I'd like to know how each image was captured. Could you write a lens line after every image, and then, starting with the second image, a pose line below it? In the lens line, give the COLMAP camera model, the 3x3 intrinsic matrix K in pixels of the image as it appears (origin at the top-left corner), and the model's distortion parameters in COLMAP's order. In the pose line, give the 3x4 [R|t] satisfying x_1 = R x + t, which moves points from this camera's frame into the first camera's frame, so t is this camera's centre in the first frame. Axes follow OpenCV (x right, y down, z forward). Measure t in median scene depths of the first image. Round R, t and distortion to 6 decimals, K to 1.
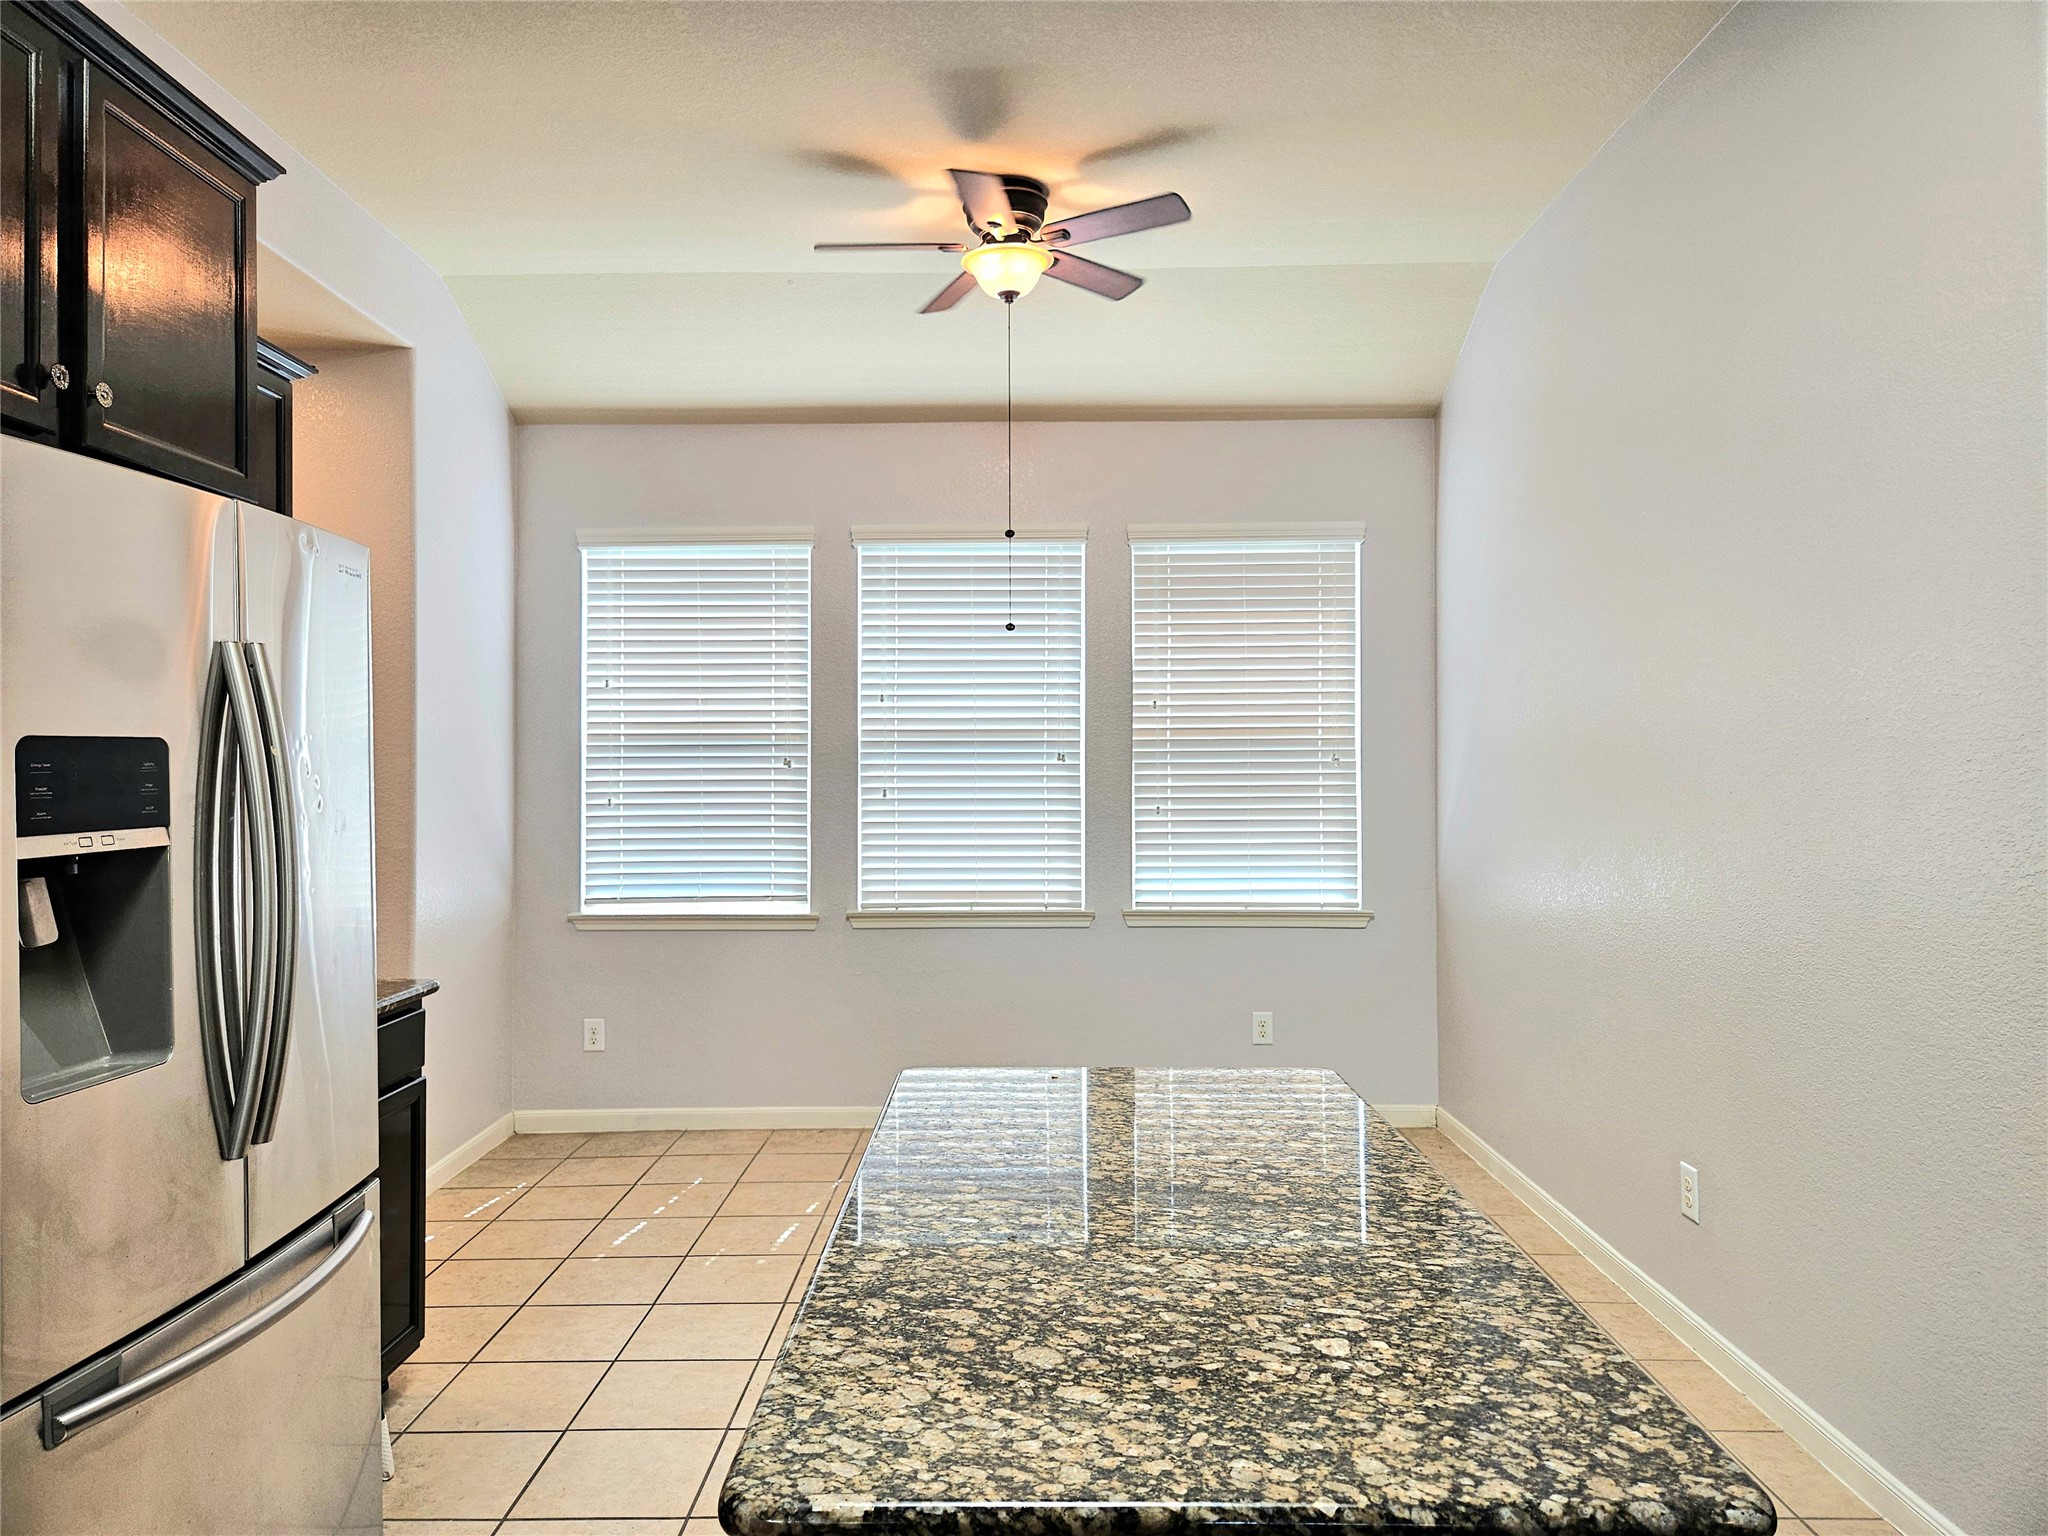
lens RADIAL K [[1375.1, 0, 1022.0], [0, 1375.1, 755.8], [0, 0, 1]] dist [0.061024, -0.066865]
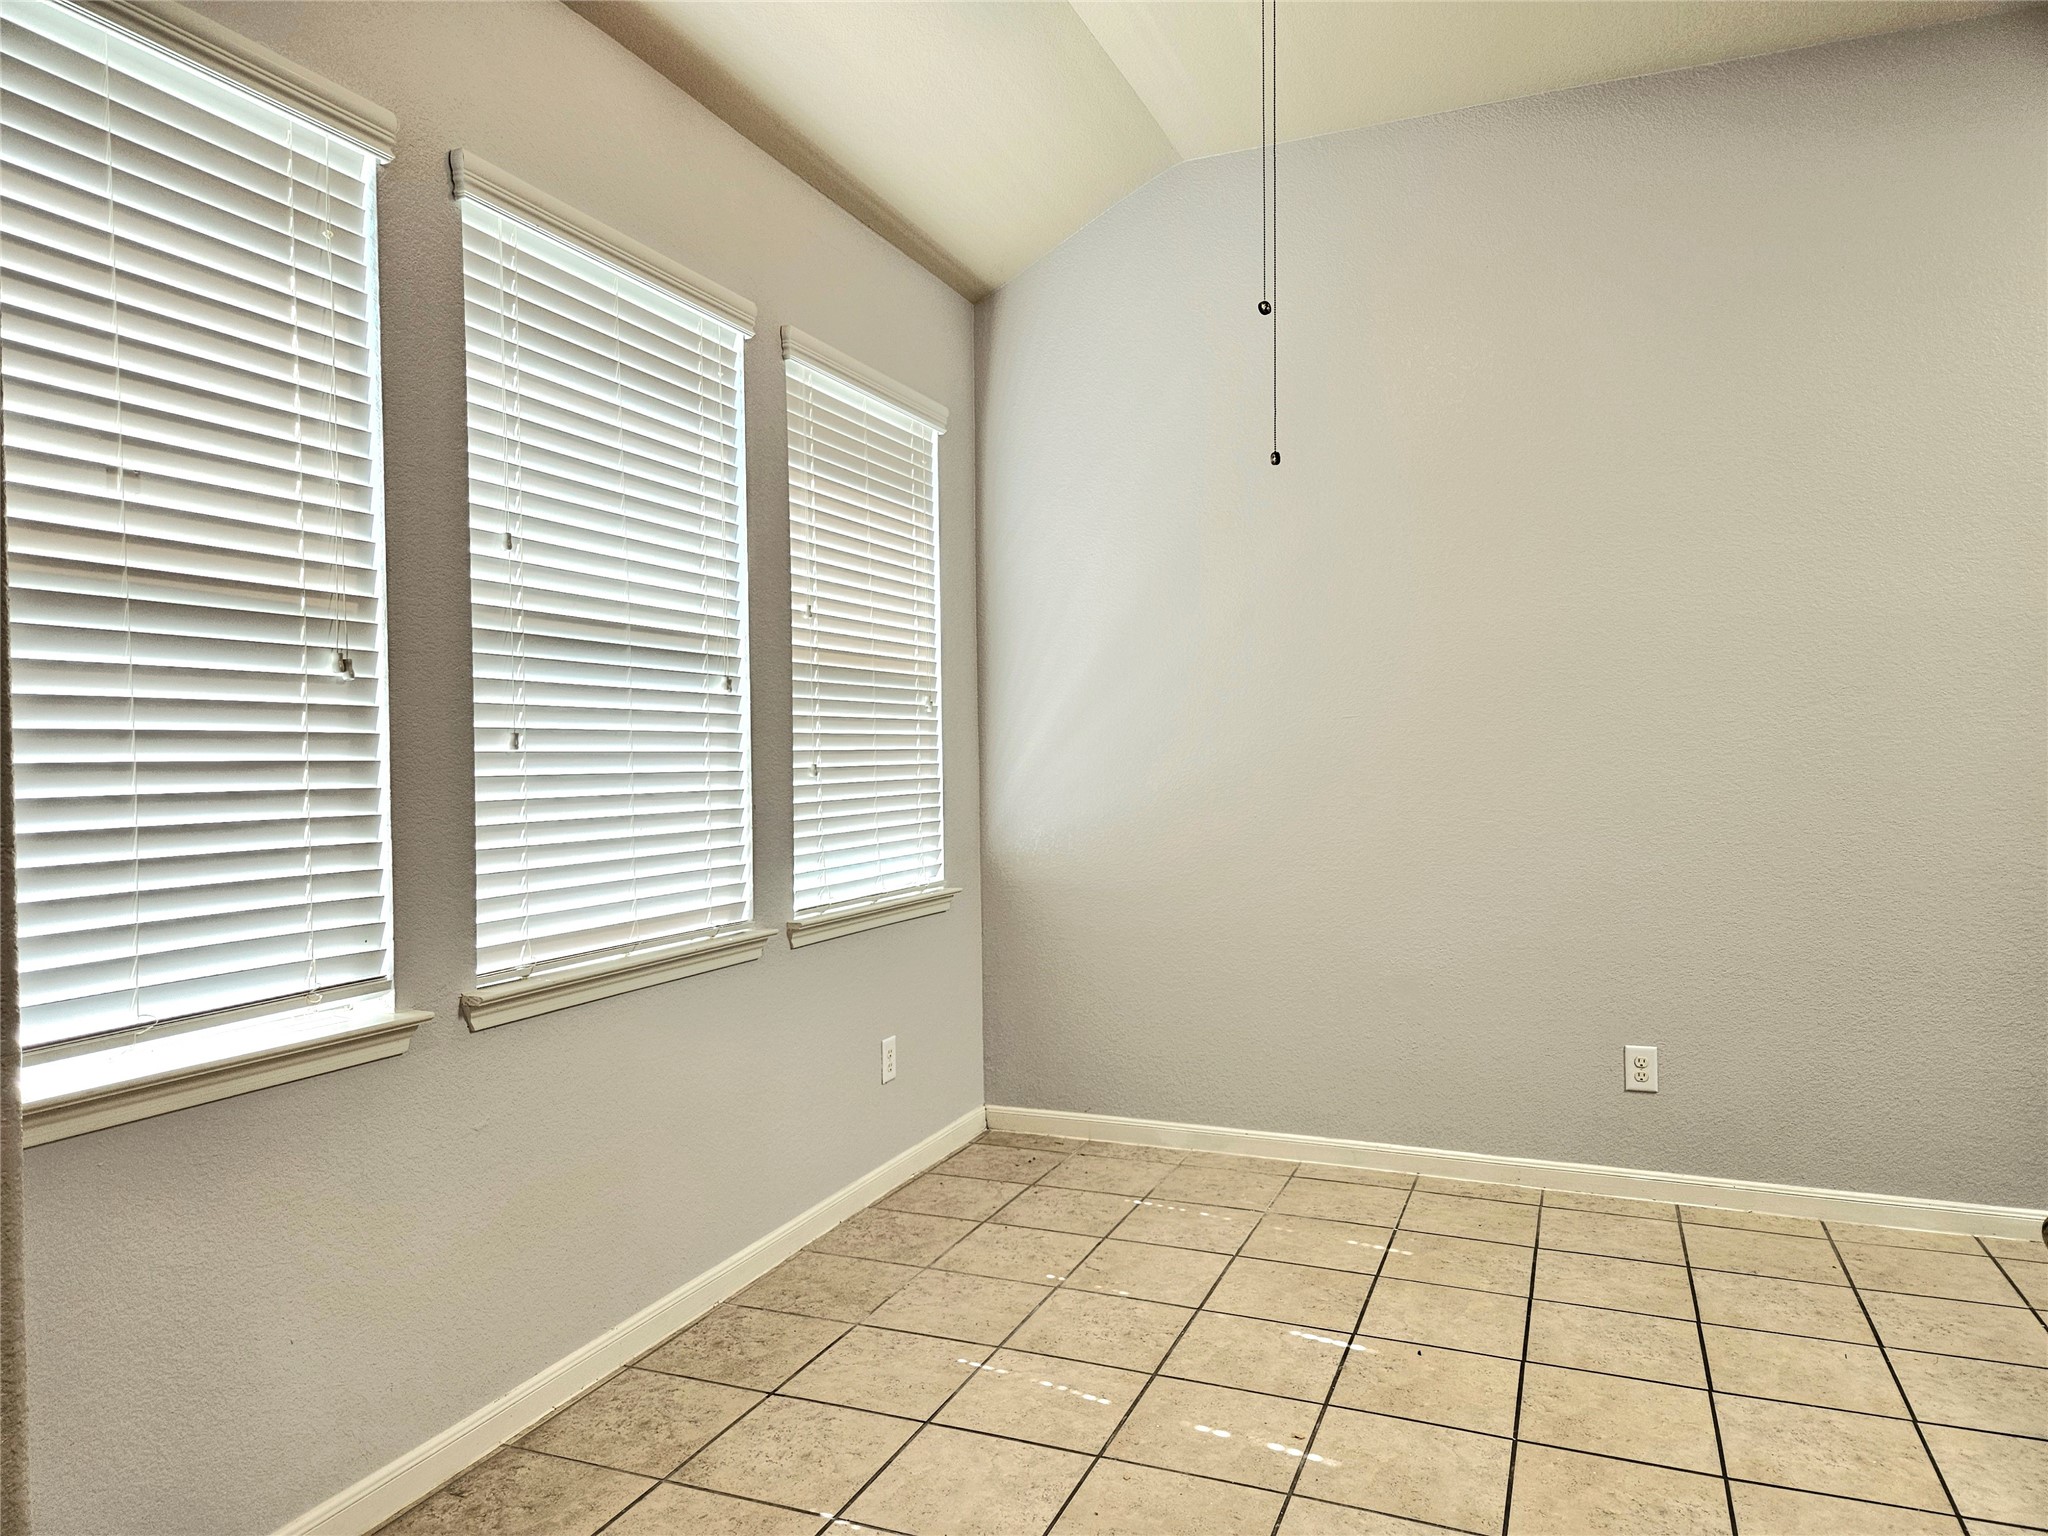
lens RADIAL K [[1375.9, 0, 1068.2], [0, 1375.9, 774.7], [0, 0, 1]] dist [0.060014, -0.048000]
pose [[0.349032, -0.015710, 0.936979, -0.487312], [-0.008333, 0.999768, 0.019867, 0.027856], [-0.937074, -0.014742, 0.348820, 0.650961]]
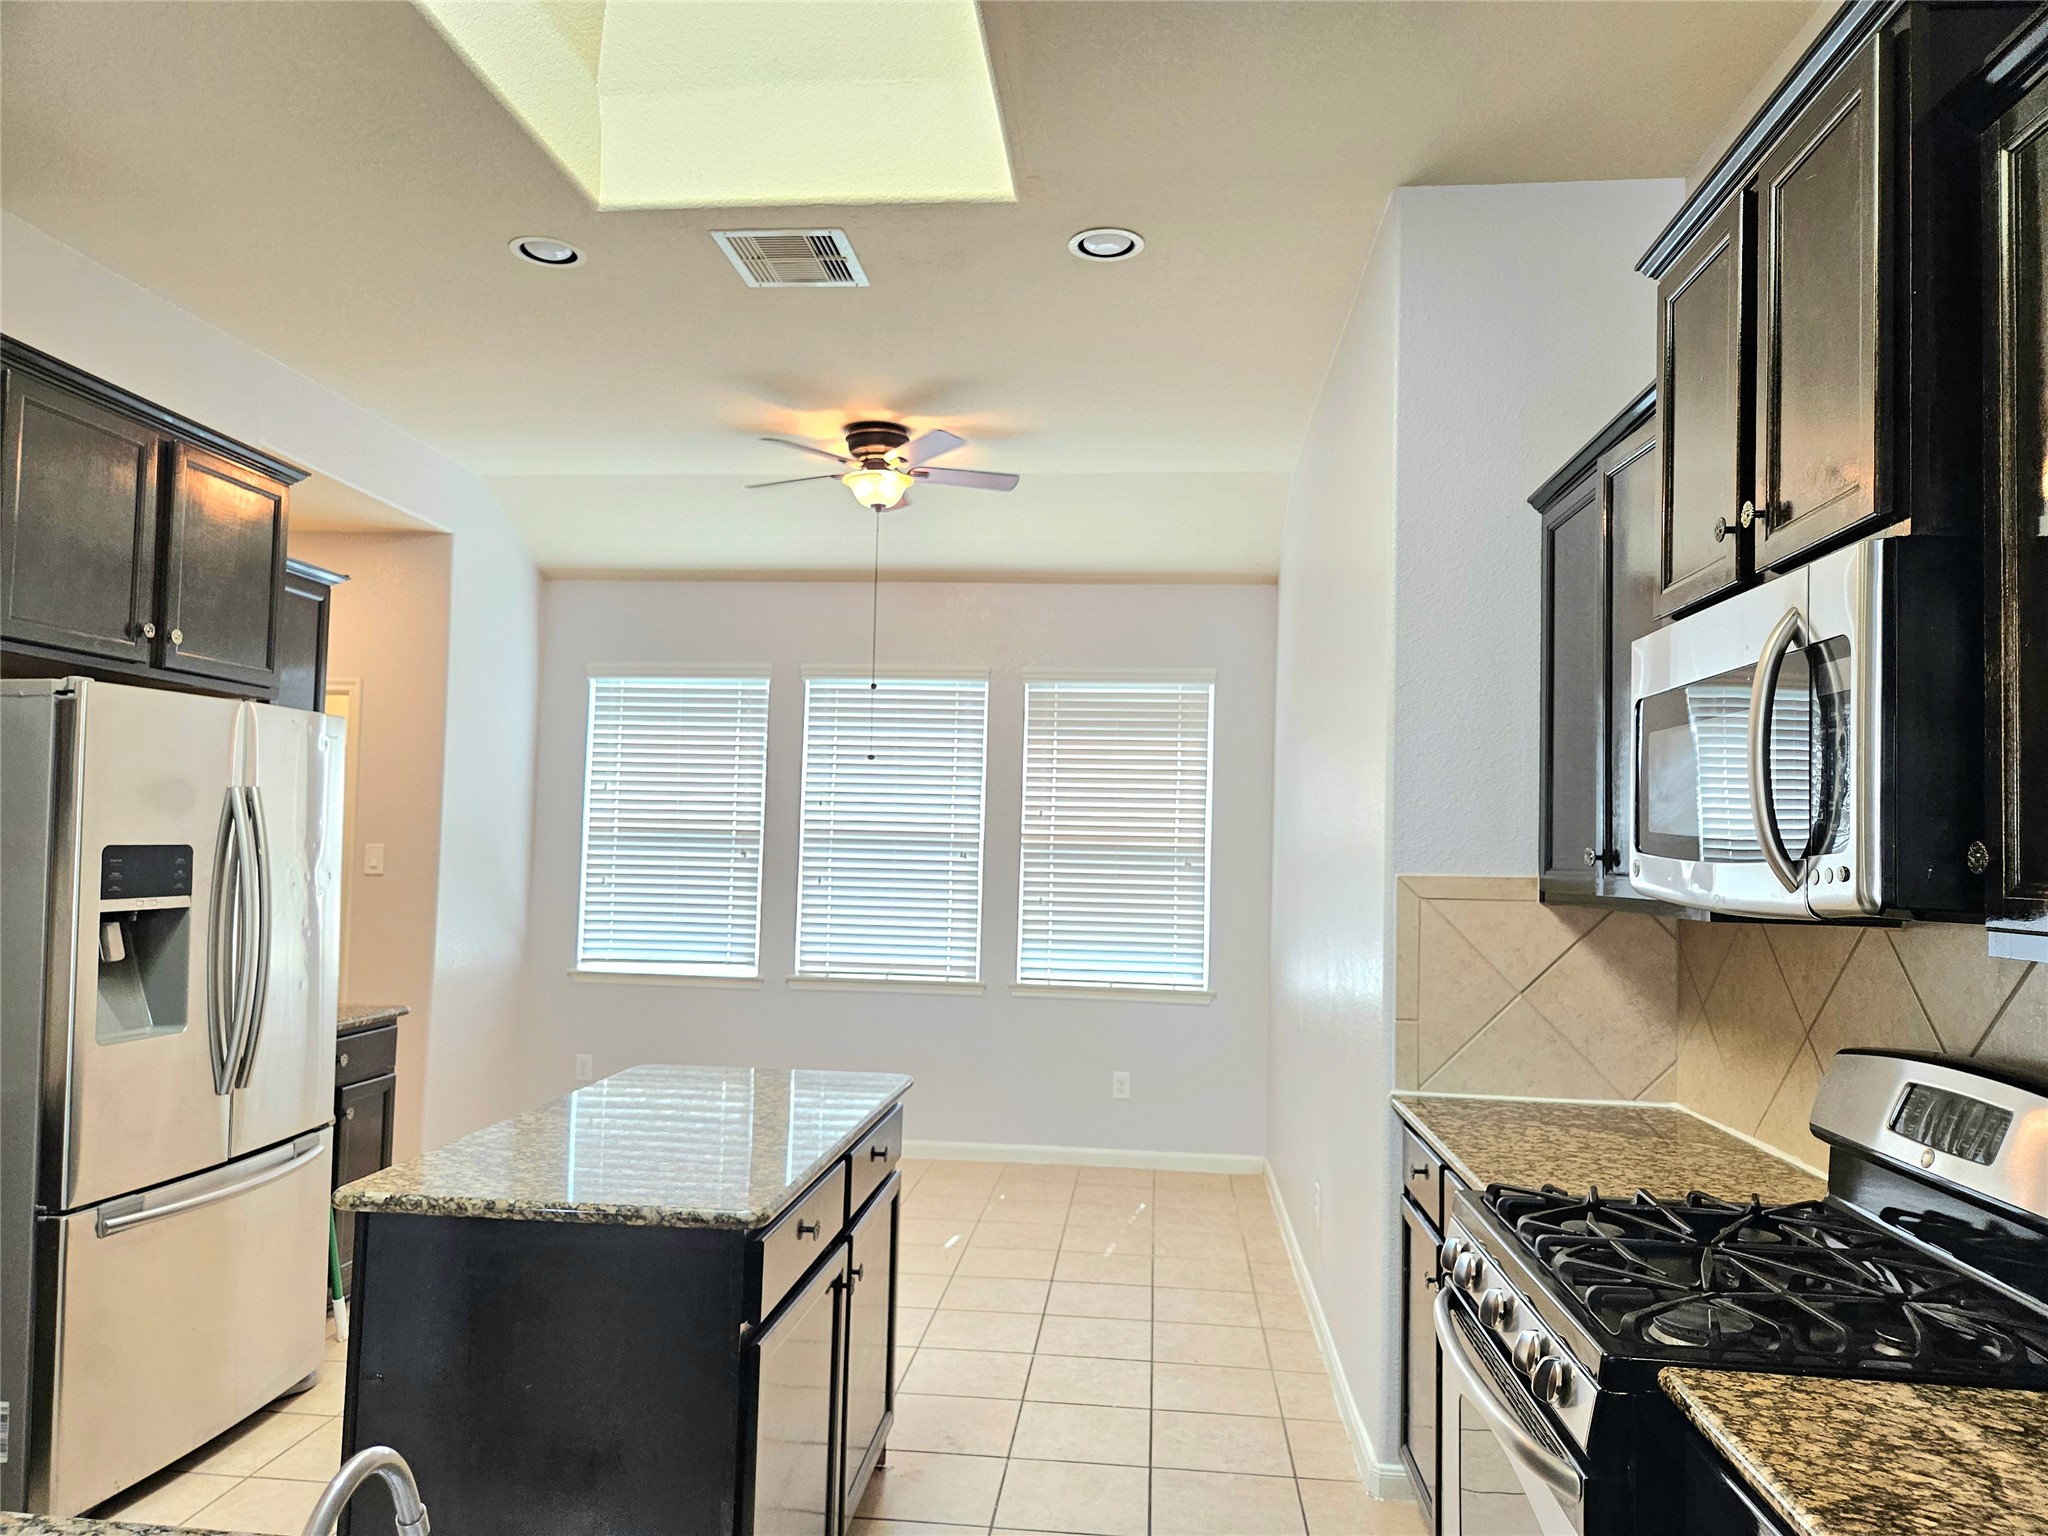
lens RADIAL K [[1386.3, 0, 1031.0], [0, 1386.3, 780.7], [0, 0, 1]] dist [0.060009, -0.052980]
pose [[0.995436, 0.024858, -0.092133, 0.200718], [-0.028636, 0.998793, -0.039914, -0.017778], [0.091029, 0.042370, 0.994946, -0.223828]]
